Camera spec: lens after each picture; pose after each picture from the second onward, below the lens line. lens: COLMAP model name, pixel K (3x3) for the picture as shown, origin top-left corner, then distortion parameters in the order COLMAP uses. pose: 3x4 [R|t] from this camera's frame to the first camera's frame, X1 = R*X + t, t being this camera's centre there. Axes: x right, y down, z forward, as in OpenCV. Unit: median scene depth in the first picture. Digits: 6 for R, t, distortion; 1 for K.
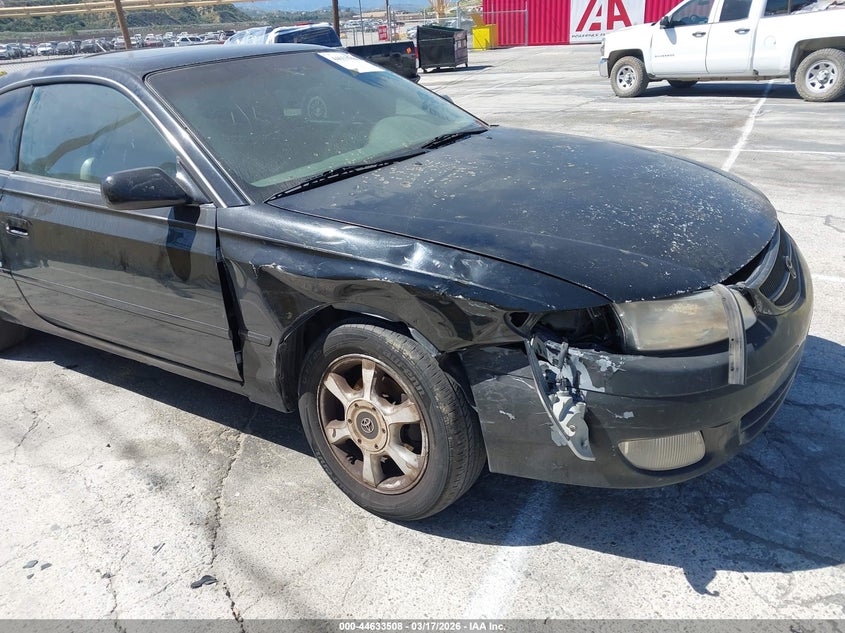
lens RADIAL K [[654.8, 0, 412.9], [0, 654.8, 320.2], [0, 0, 1]] dist [0.060481, -0.087499]
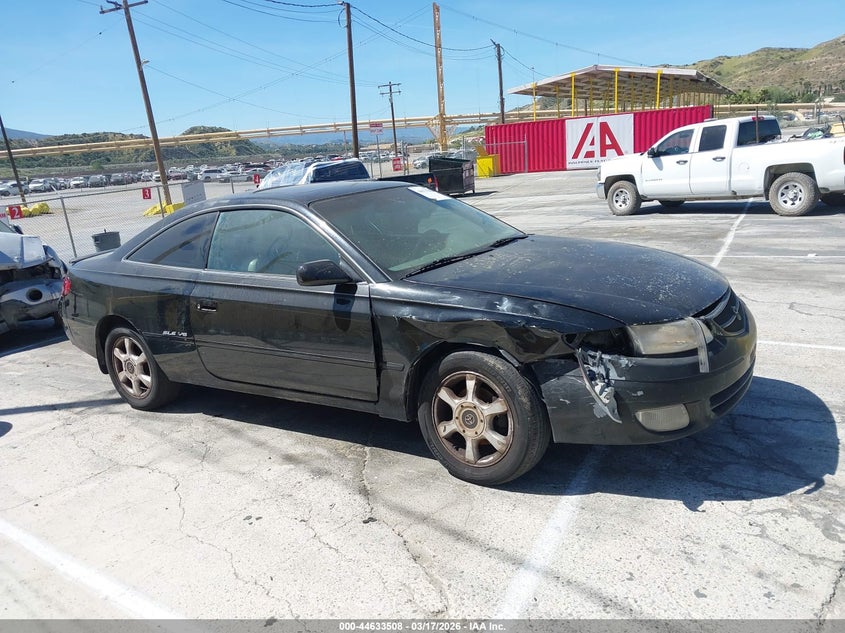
lens RADIAL K [[646.9, 0, 421.9], [0, 646.9, 332.7], [0, 0, 1]] dist [0.103940, -0.221209]
pose [[0.999852, -0.017149, 0.001127, -0.163759], [0.017117, 0.987906, -0.154103, 0.174181], [0.001529, 0.154100, 0.988054, -0.479389]]
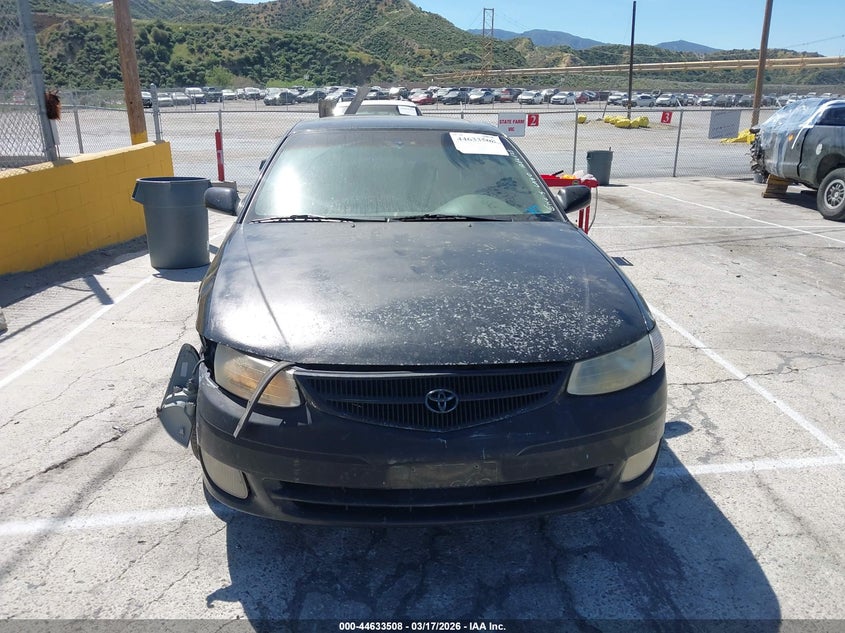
lens RADIAL K [[654.8, 0, 412.9], [0, 654.8, 320.2], [0, 0, 1]] dist [0.060481, -0.087499]
pose [[0.625913, 0.311822, -0.714842, 1.080357], [-0.361342, 0.928223, 0.088511, -0.234893], [0.691133, 0.202903, 0.693661, 0.255074]]
